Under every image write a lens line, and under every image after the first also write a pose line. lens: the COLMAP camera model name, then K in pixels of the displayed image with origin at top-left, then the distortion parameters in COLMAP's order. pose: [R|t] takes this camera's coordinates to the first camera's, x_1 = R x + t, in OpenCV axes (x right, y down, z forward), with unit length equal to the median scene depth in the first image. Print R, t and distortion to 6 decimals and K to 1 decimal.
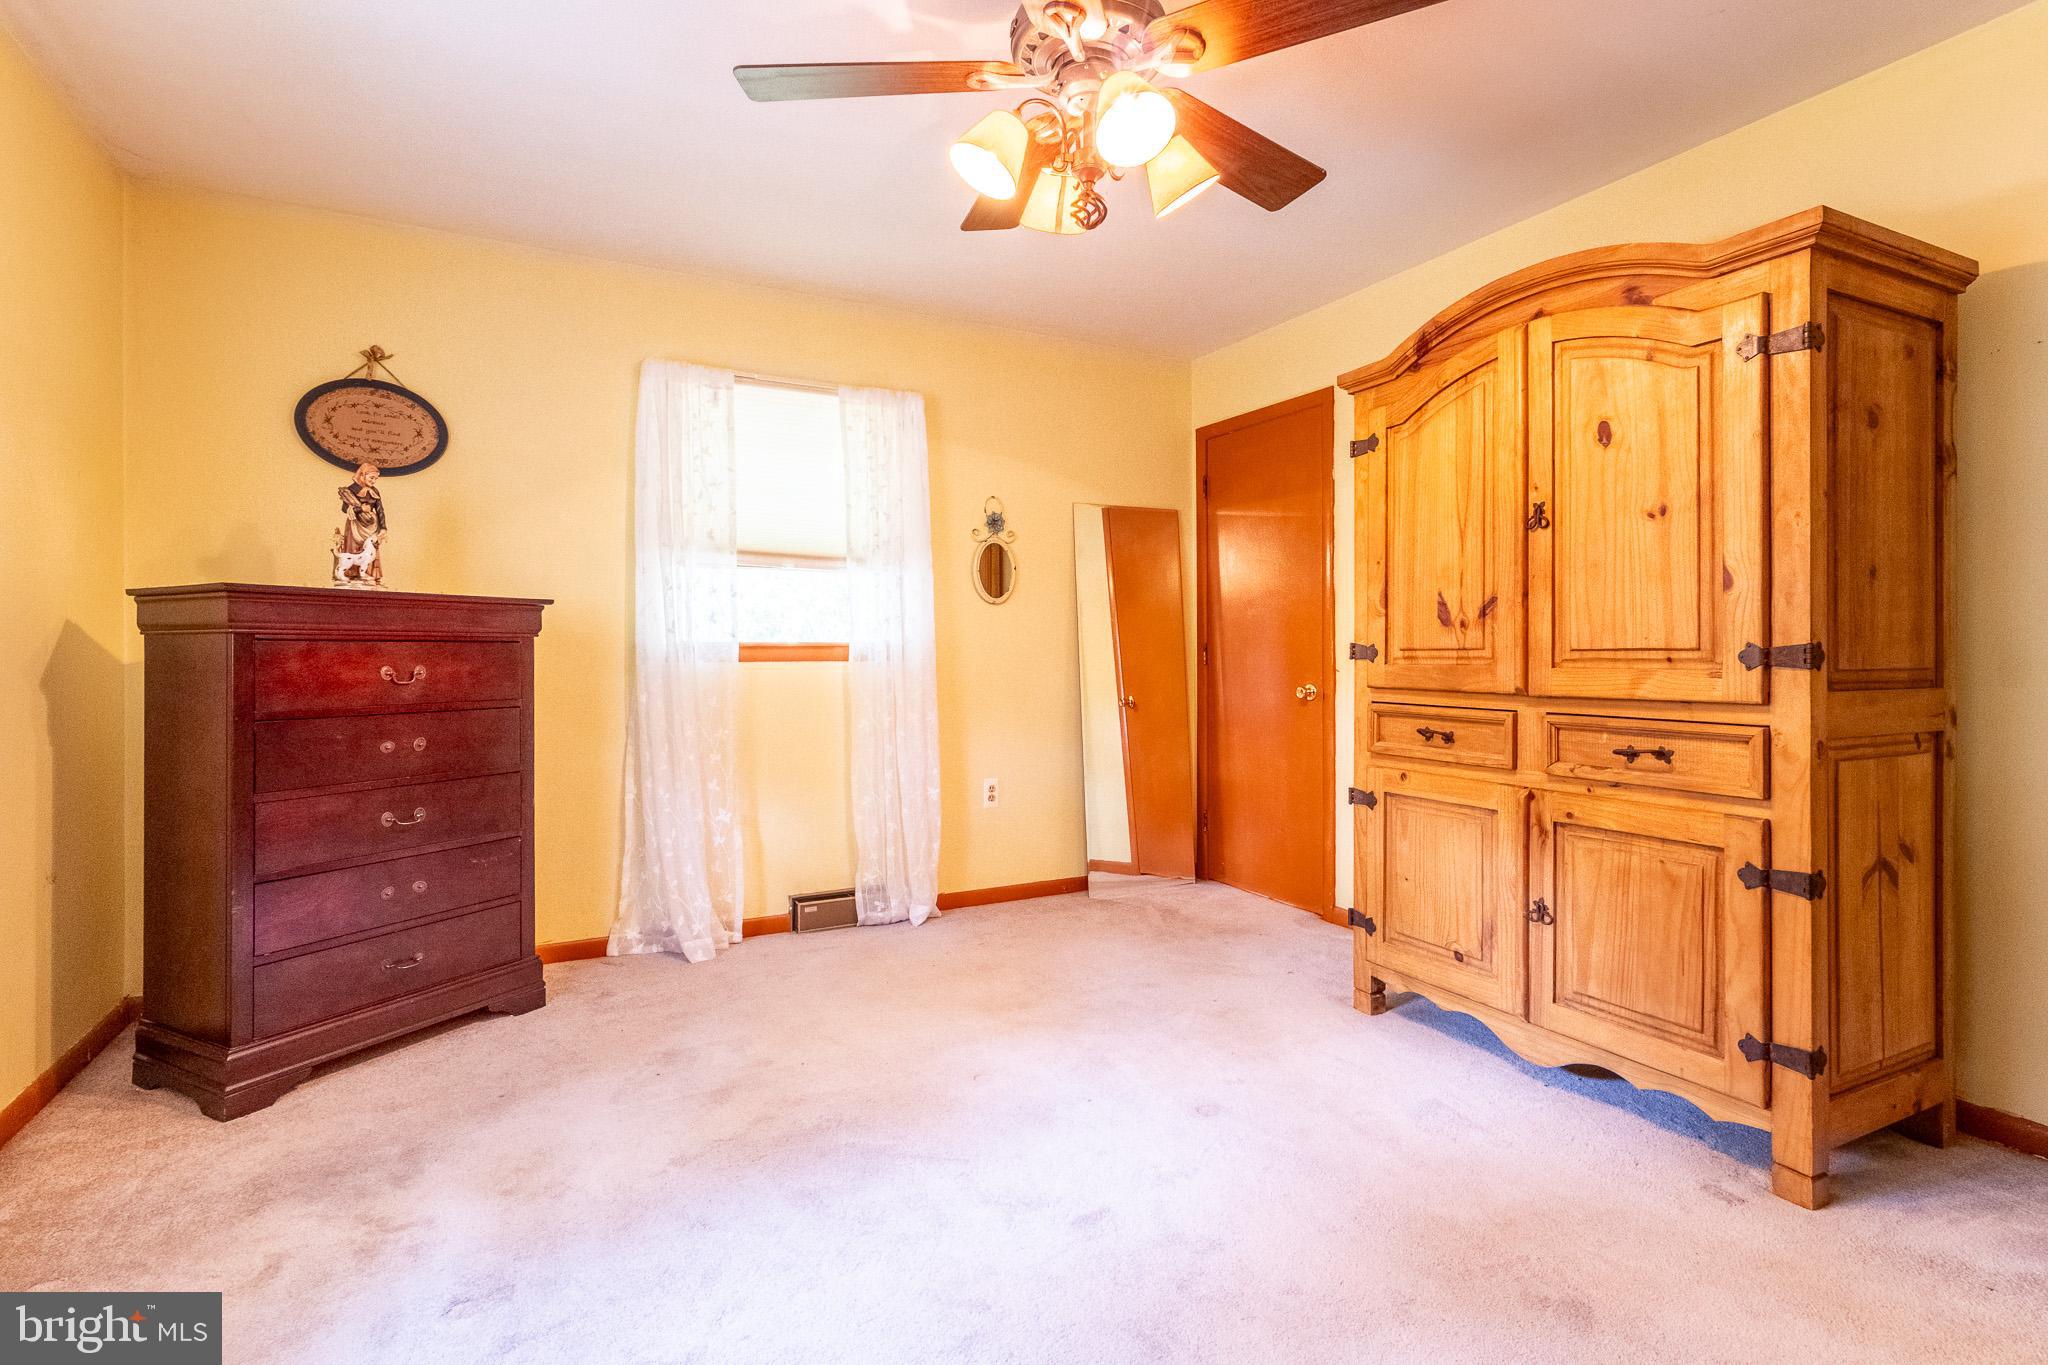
lens RADIAL K [[951.9, 0, 1021.7], [0, 951.9, 650.9], [0, 0, 1]] dist [0.002535, 0.005054]
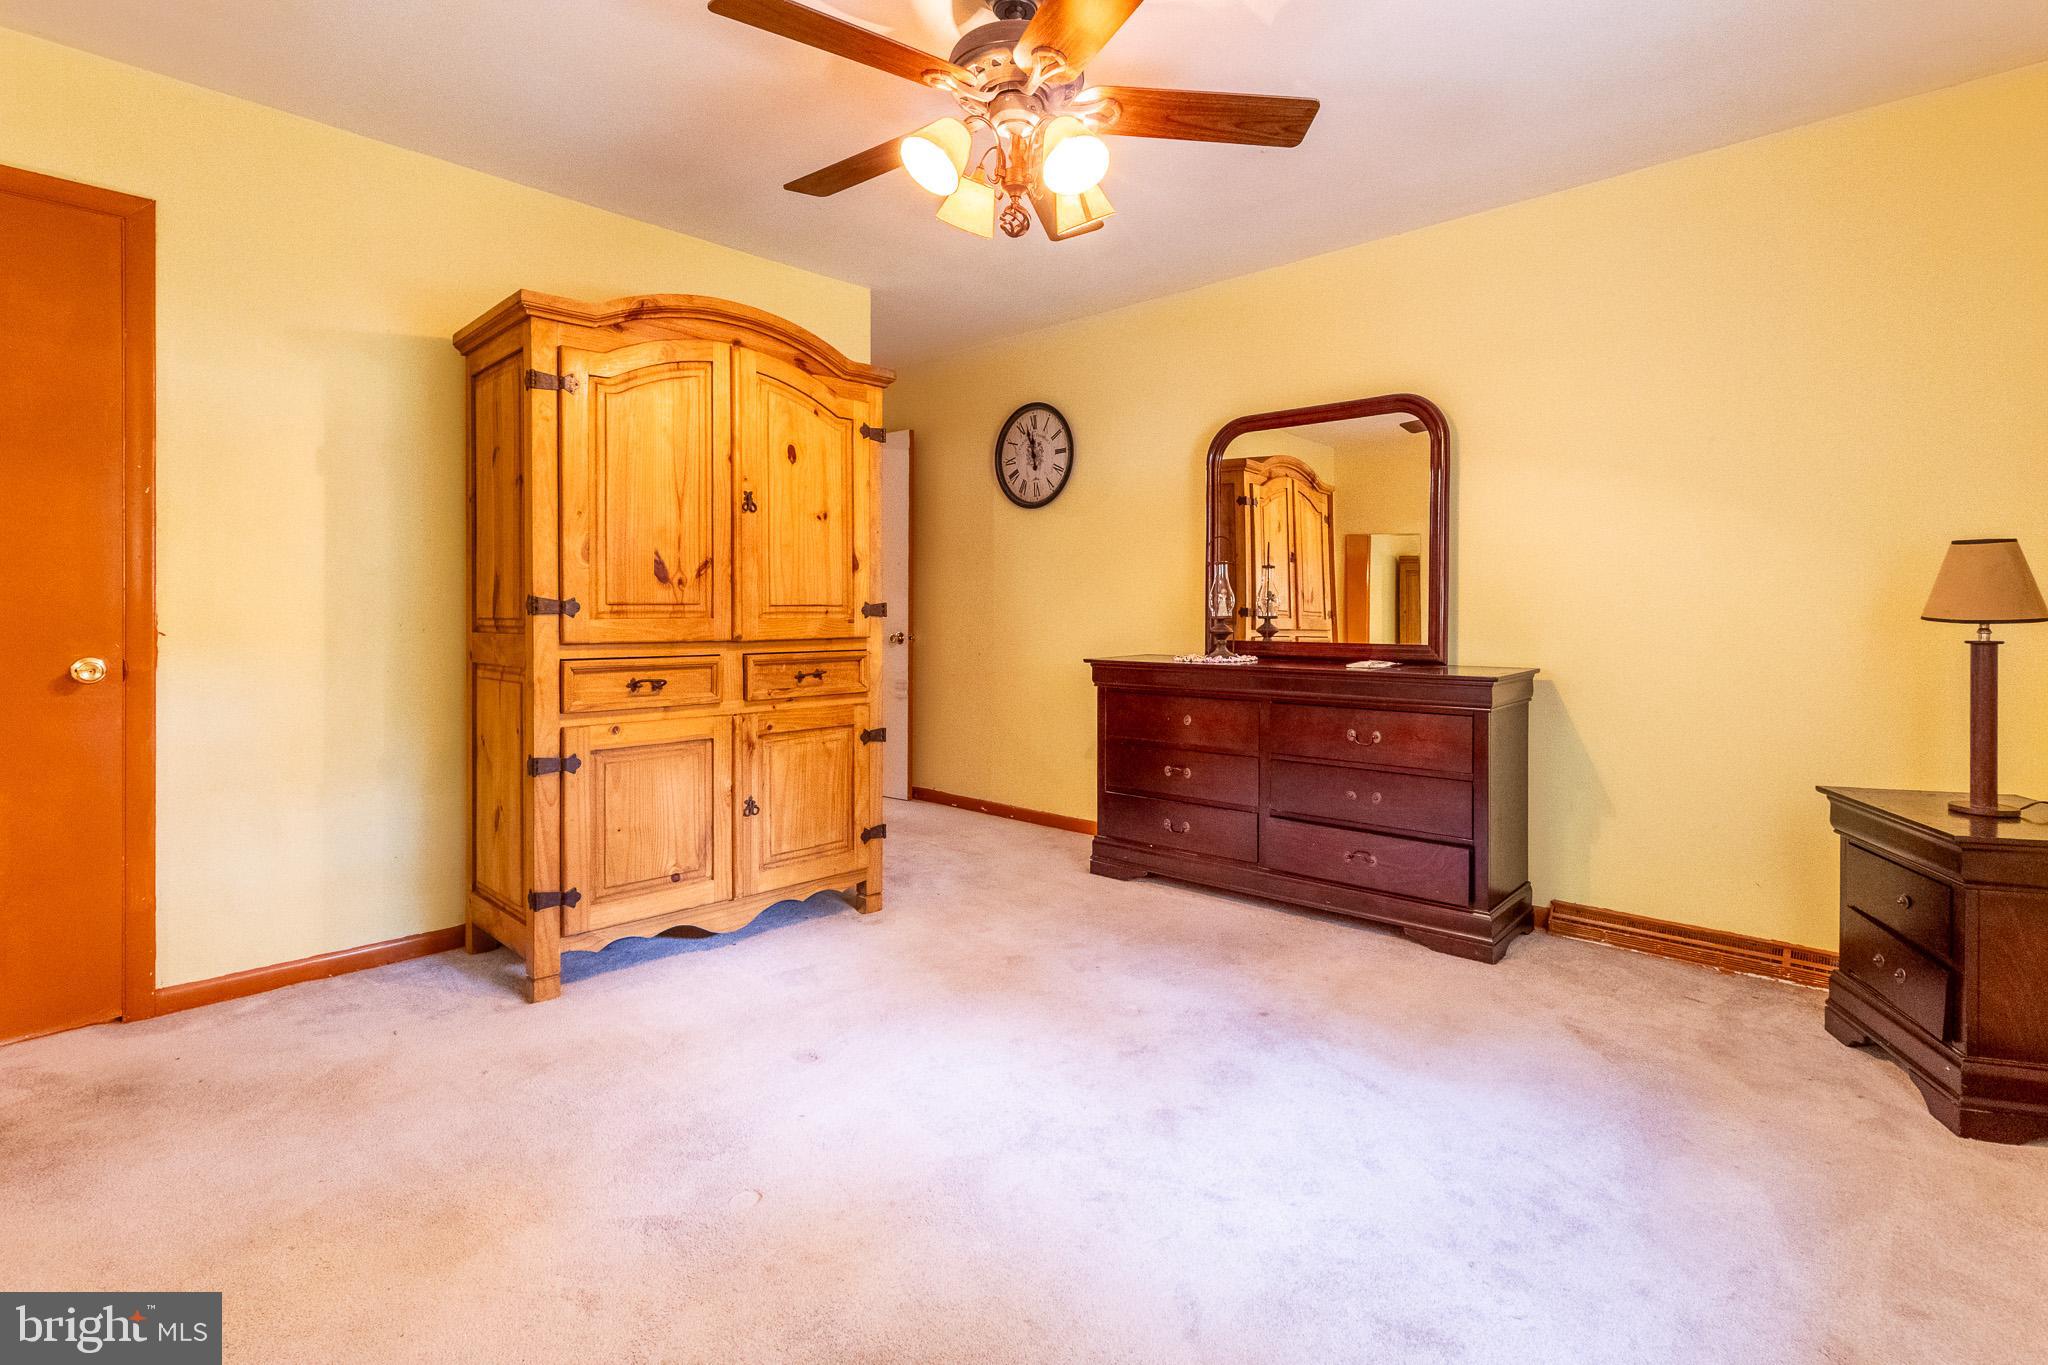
lens RADIAL K [[951.9, 0, 1021.7], [0, 951.9, 617.4], [0, 0, 1]] dist [0.002535, 0.005054]
pose [[-0.300100, -0.004950, 0.953895, -0.793711], [-0.000897, 0.999988, 0.004907, 0.008450], [-0.953907, 0.000617, -0.300101, 1.025910]]
